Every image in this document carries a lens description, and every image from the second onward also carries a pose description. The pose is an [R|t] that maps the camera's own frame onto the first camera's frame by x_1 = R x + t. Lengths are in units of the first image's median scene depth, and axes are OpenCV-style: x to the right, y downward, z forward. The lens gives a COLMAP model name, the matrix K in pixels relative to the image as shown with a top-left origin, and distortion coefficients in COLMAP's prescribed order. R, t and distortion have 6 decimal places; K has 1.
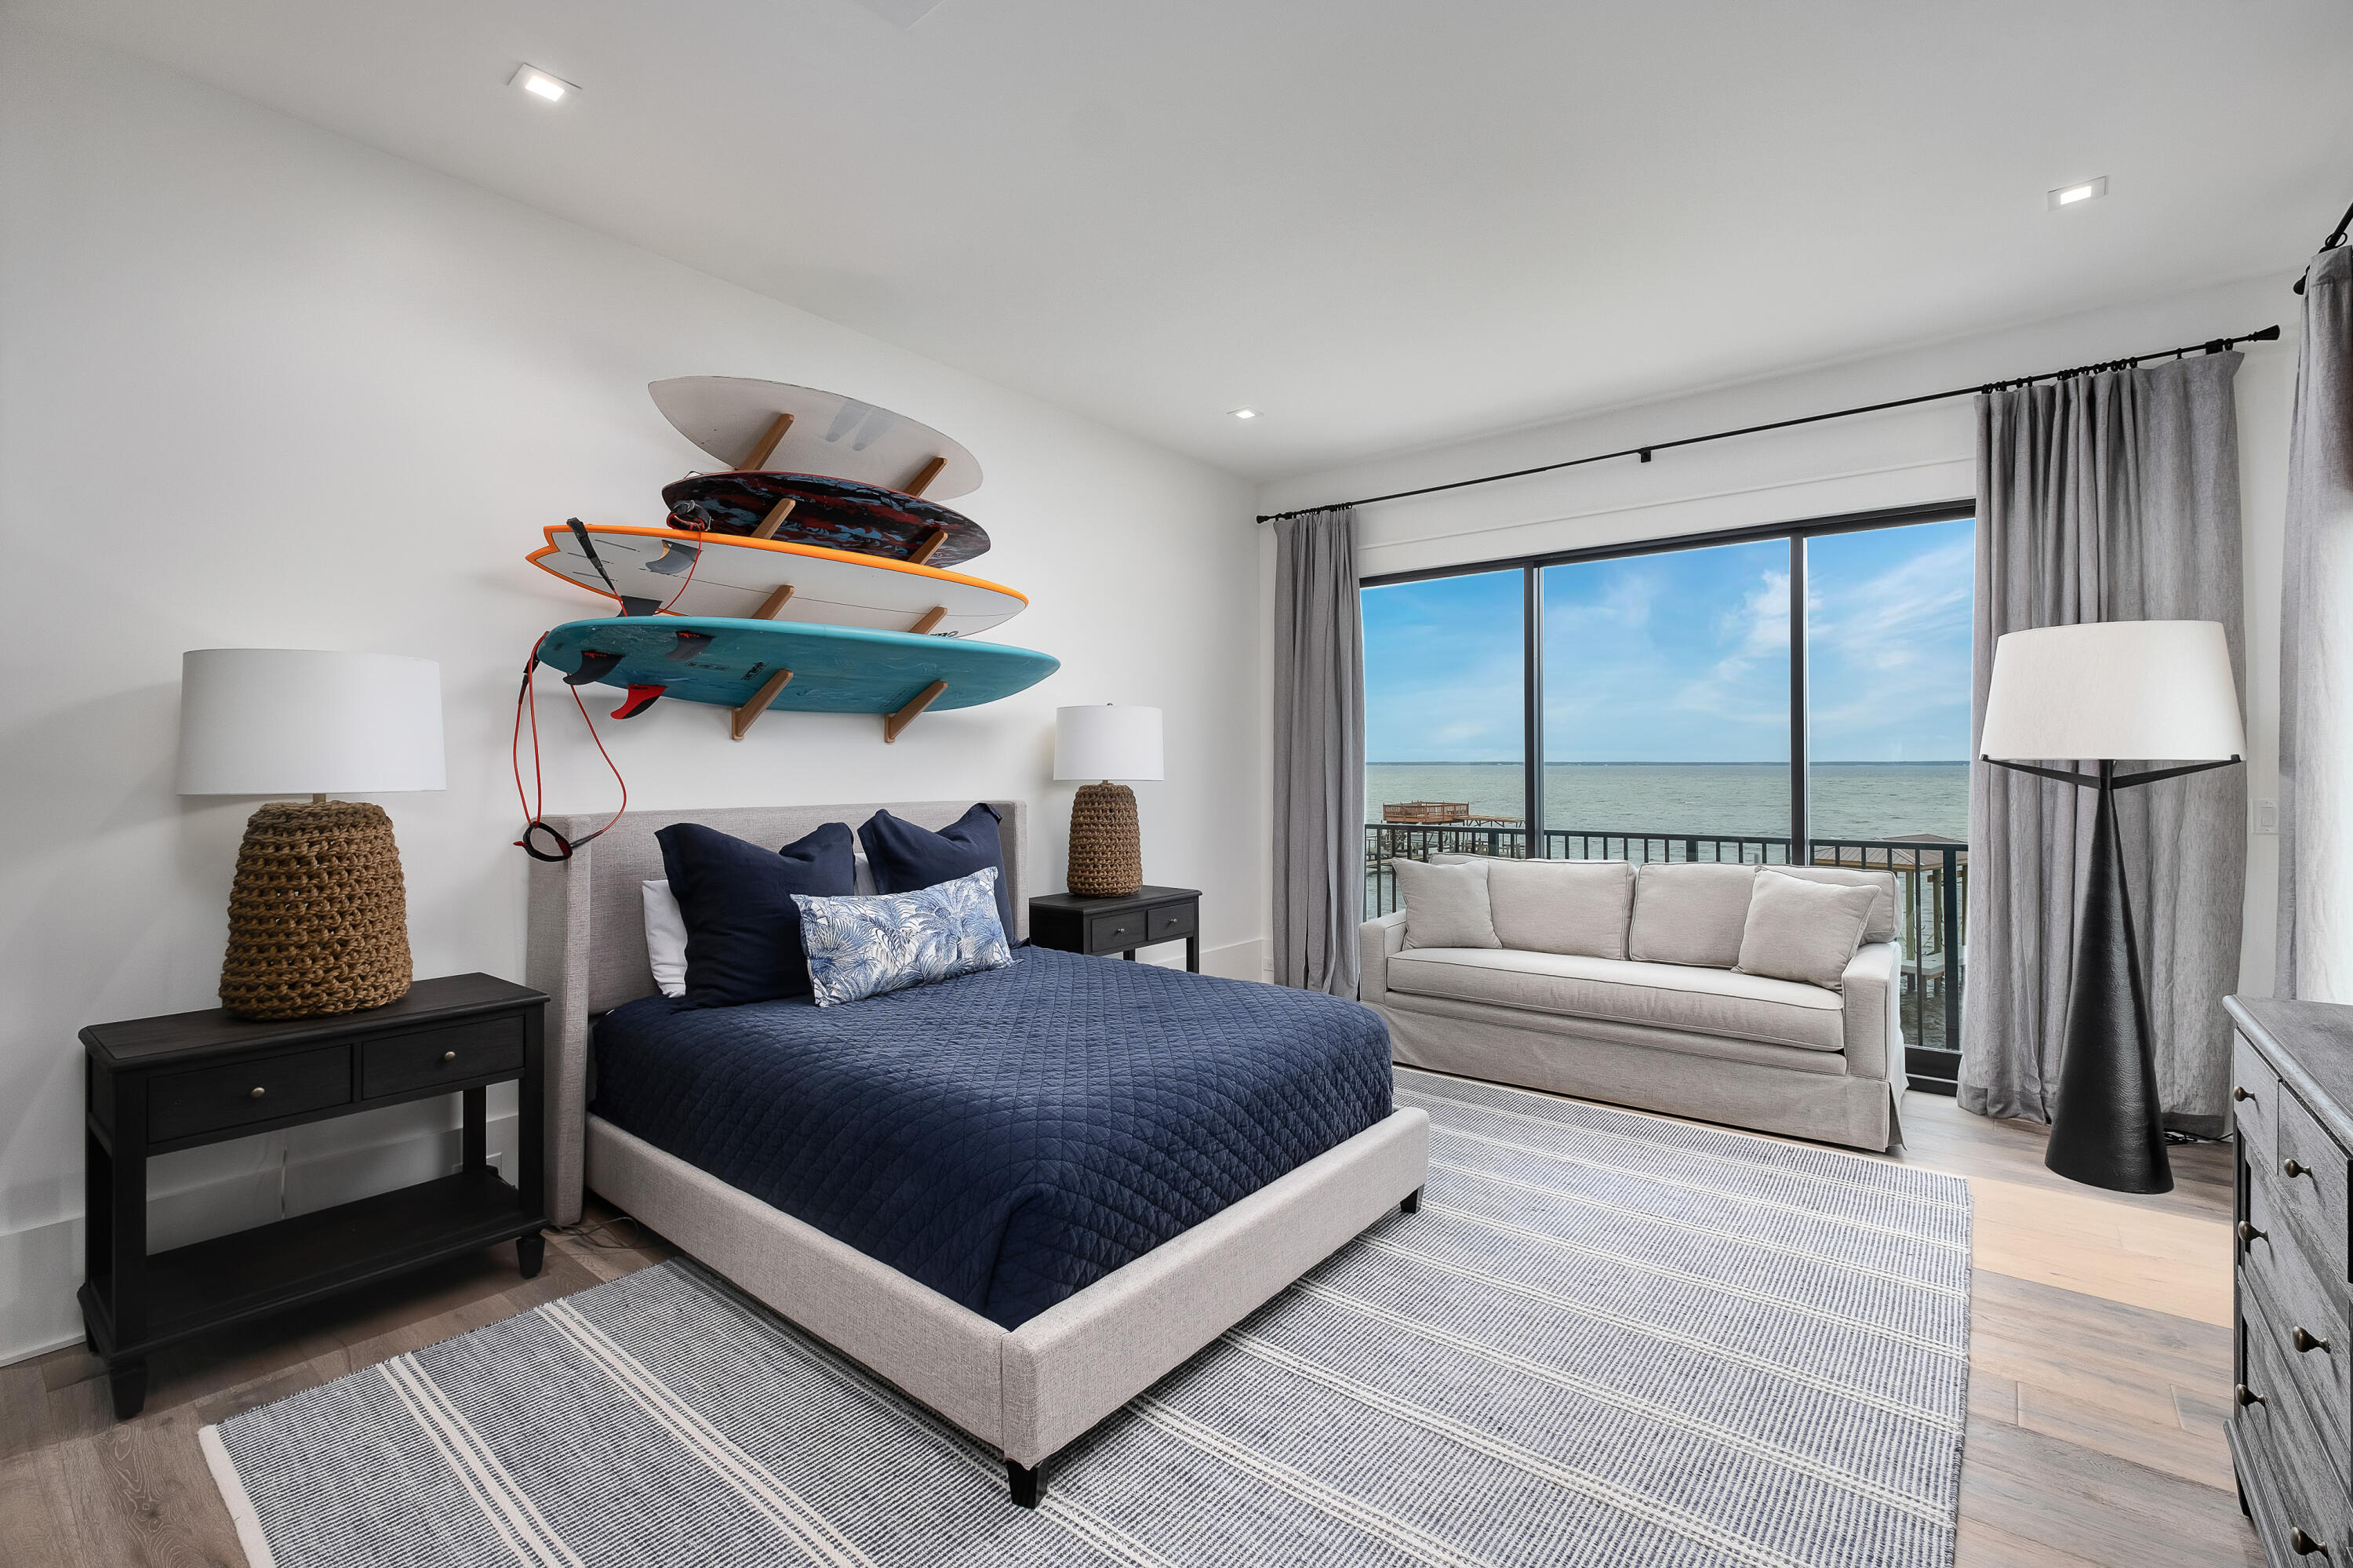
lens RADIAL K [[1021.5, 0, 1187.3], [0, 1021.5, 760.1], [0, 0, 1]] dist [-0.001277, 0.000544]
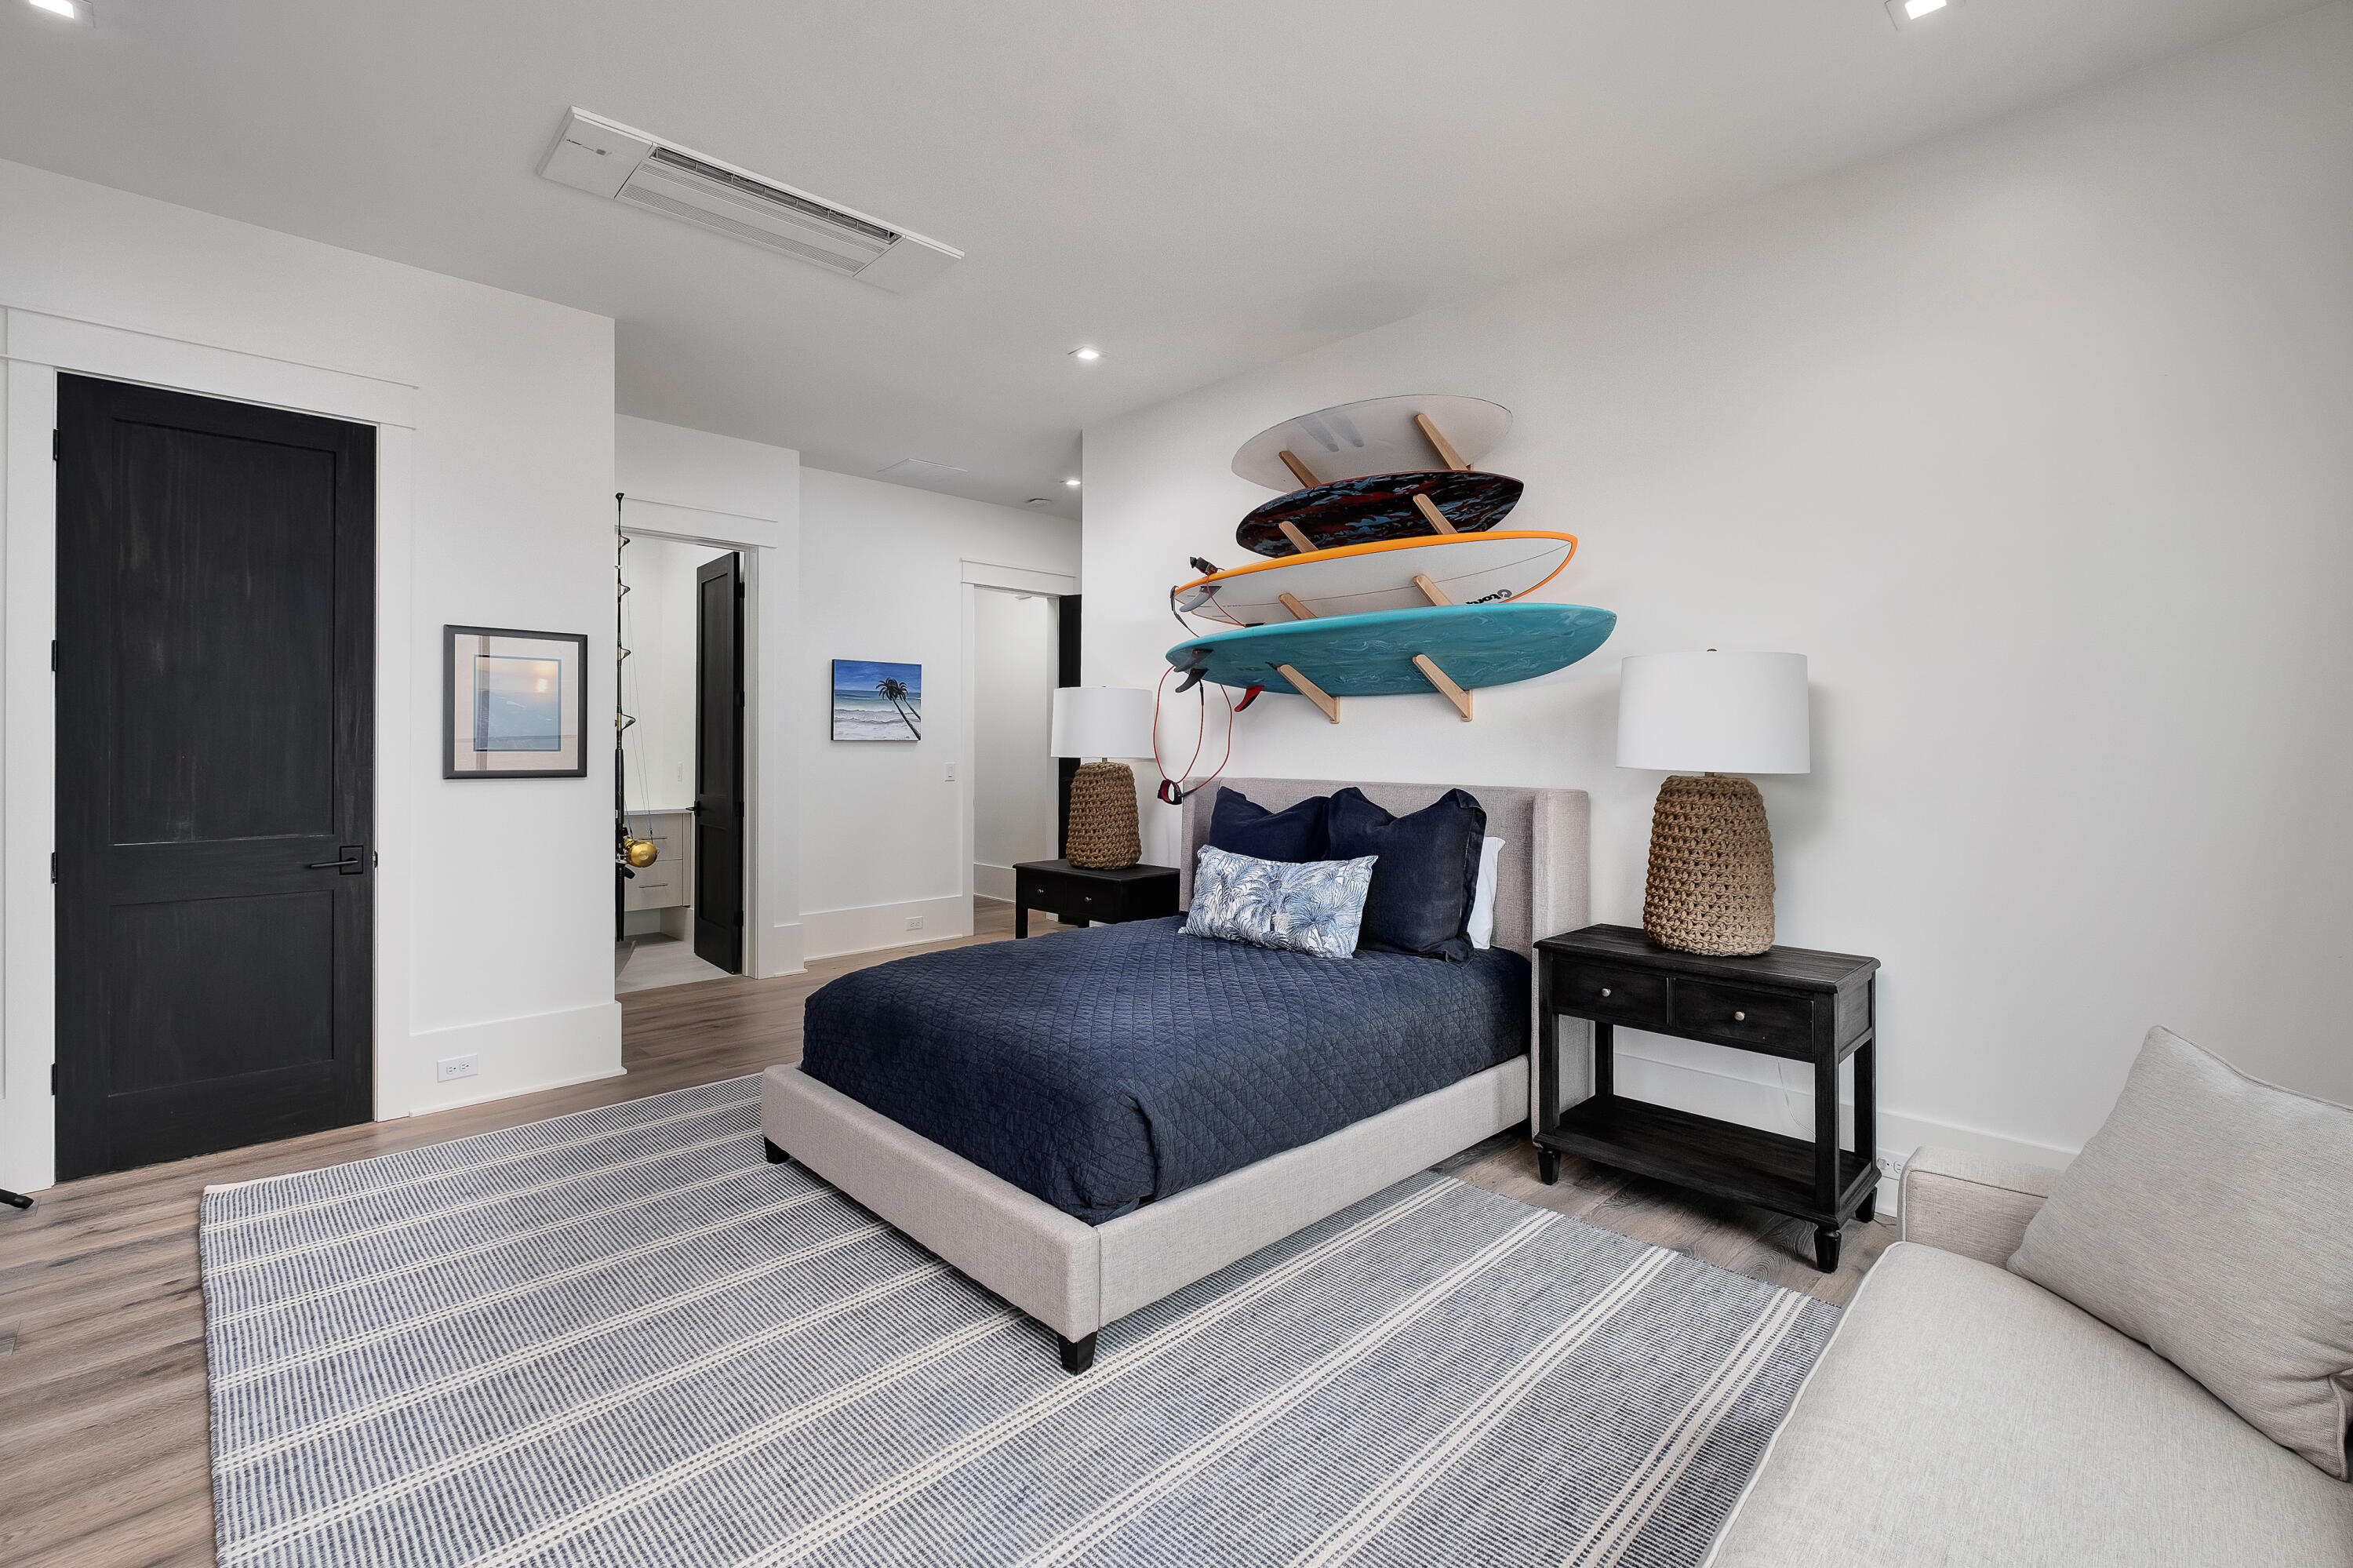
lens RADIAL K [[1021.5, 0, 1208.7], [0, 1021.5, 766.2], [0, 0, 1]] dist [-0.001277, 0.000544]
pose [[-0.100566, 0.026139, -0.994587, 0.790790], [0.004154, 0.999657, 0.025852, -0.001406], [0.994922, -0.001531, -0.100640, 1.004900]]
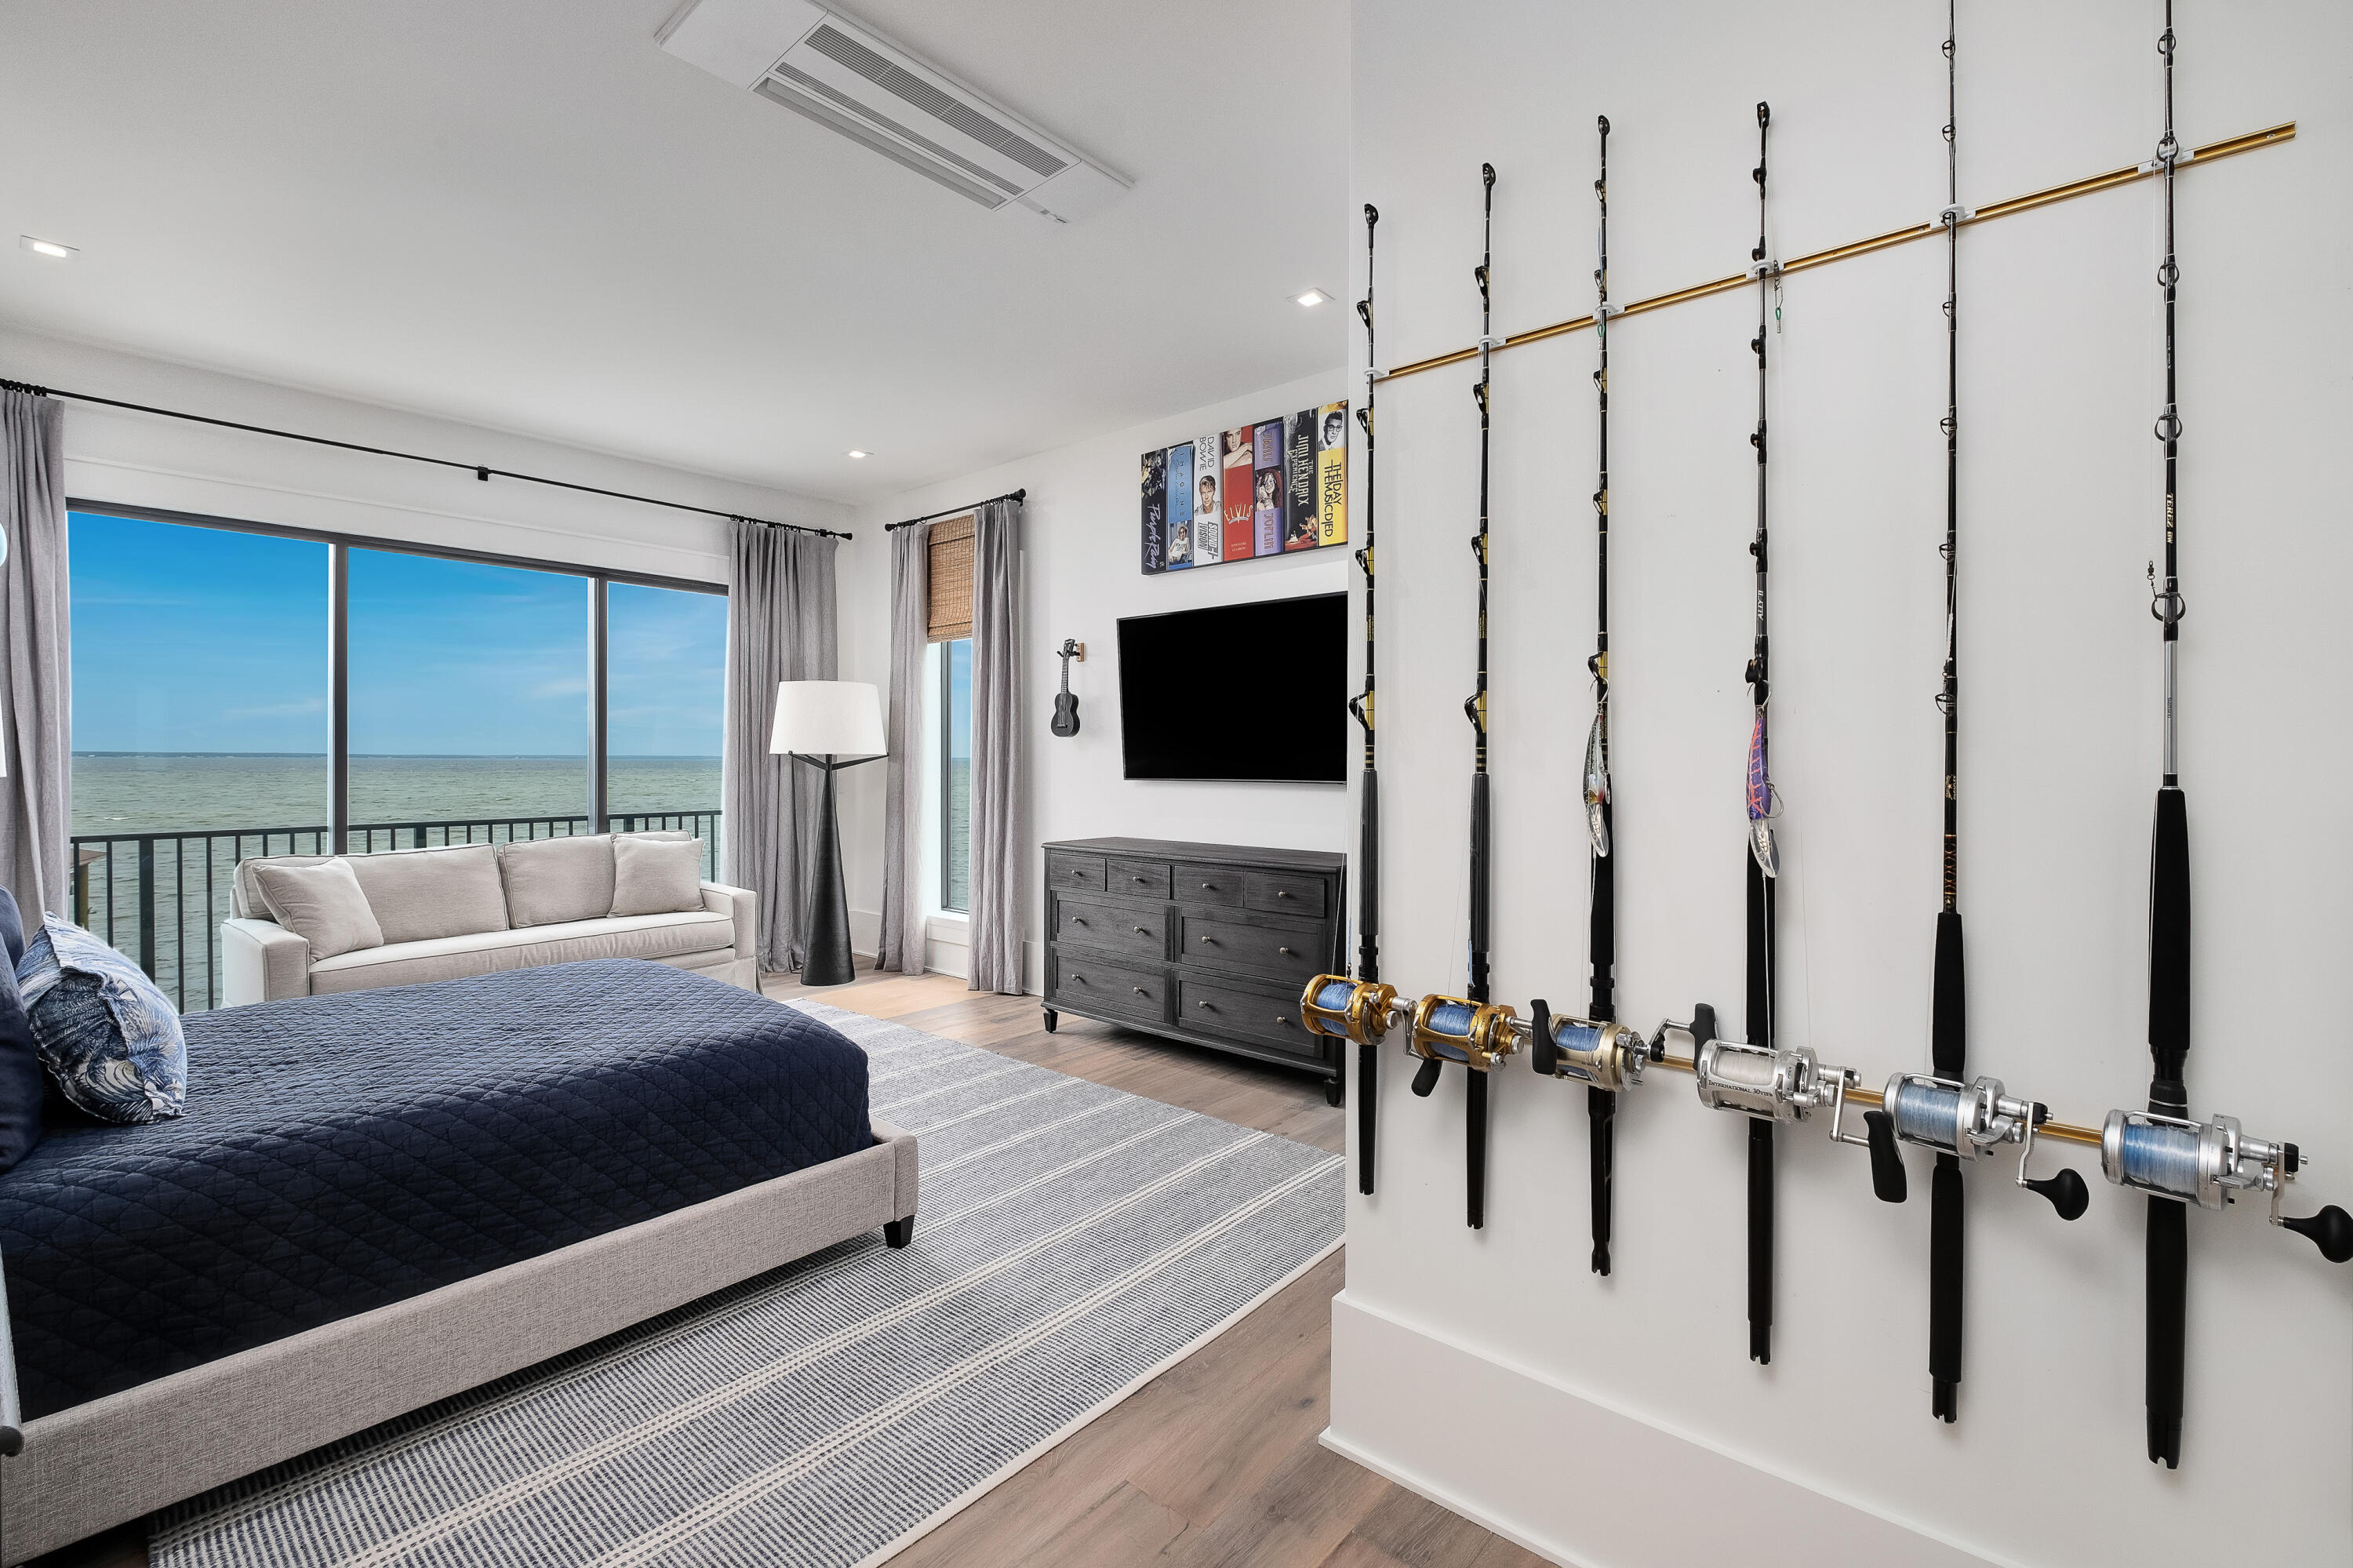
lens RADIAL K [[1021.5, 0, 1184.2], [0, 1021.5, 771.9], [0, 0, 1]] dist [-0.001277, 0.000544]
pose [[0.032727, -0.012504, 0.999386, -0.855265], [-0.006119, 0.999900, 0.012711, 0.004313], [-0.999446, -0.006531, 0.032647, 0.282527]]
